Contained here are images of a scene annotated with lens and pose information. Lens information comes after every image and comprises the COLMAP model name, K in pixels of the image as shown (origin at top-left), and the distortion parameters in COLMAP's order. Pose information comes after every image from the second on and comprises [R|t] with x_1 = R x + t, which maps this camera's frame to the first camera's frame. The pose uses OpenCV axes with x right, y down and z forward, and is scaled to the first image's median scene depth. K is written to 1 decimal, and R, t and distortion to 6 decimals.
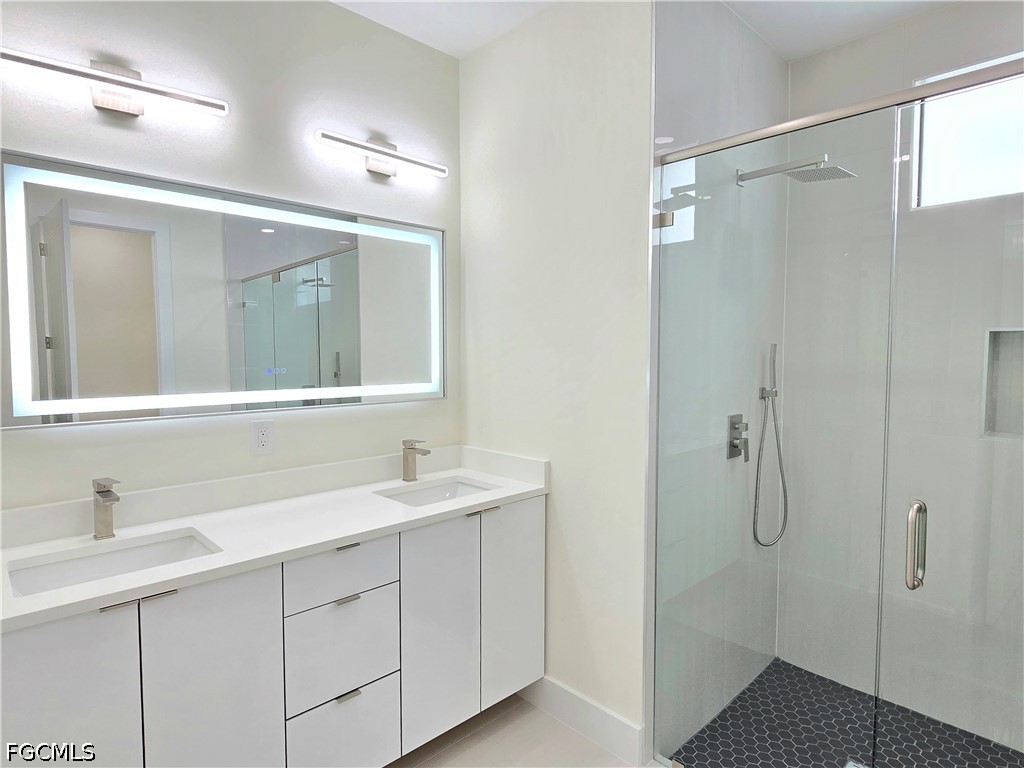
lens RADIAL K [[570.8, 0, 512.0], [0, 570.8, 384.0], [0, 0, 1]] dist [-0.003407, -0.000558]
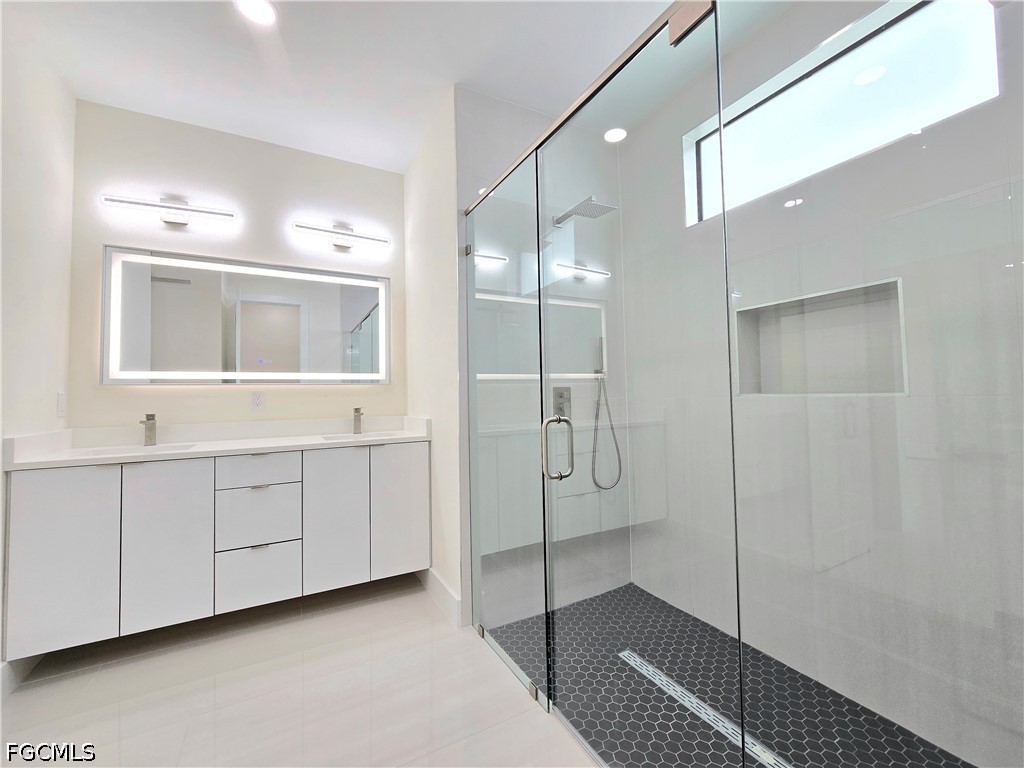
lens RADIAL K [[435.2, 0, 518.0], [0, 435.2, 380.6], [0, 0, 1]] dist [0.001373, 0.000350]
pose [[0.967368, -0.028623, -0.251752, 0.598482], [0.005147, 0.995613, -0.093421, 0.147947], [0.253321, 0.089077, 0.963272, -0.055395]]
